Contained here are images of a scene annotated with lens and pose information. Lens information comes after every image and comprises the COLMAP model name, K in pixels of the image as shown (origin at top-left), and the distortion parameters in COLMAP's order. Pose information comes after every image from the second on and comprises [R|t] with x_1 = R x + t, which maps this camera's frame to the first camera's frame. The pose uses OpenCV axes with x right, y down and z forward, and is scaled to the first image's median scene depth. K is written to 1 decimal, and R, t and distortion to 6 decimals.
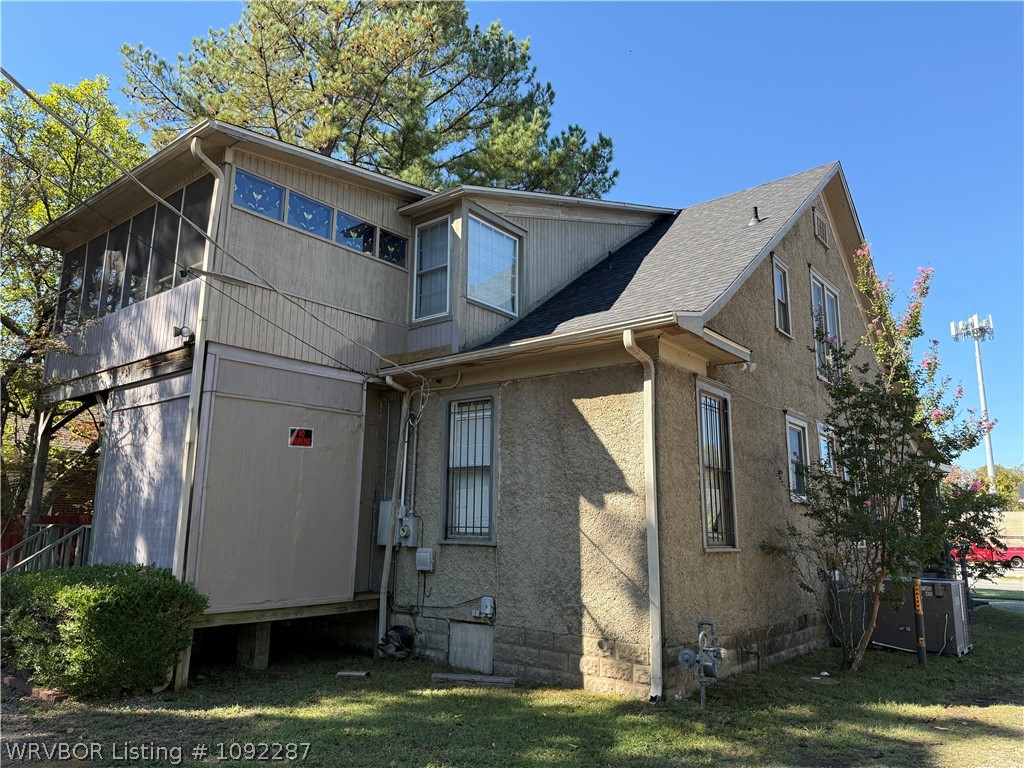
lens RADIAL K [[710.0, 0, 512.0], [0, 710.0, 384.0], [0, 0, 1]] dist [0.046757, -0.001692]
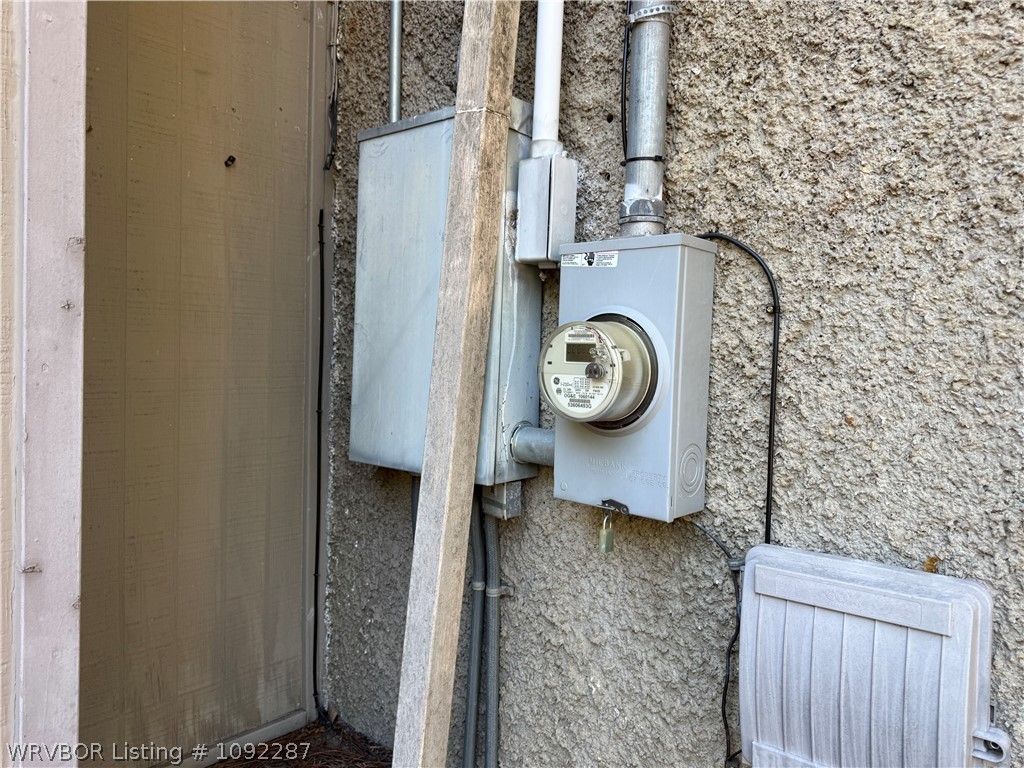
lens RADIAL K [[710.0, 0, 512.0], [0, 710.0, 384.0], [0, 0, 1]] dist [0.046757, -0.001692]
pose [[0.999703, 0.015171, -0.019073, -0.162428], [-0.010326, 0.972578, 0.232347, 0.186669], [0.022075, -0.232081, 0.972446, 0.907140]]
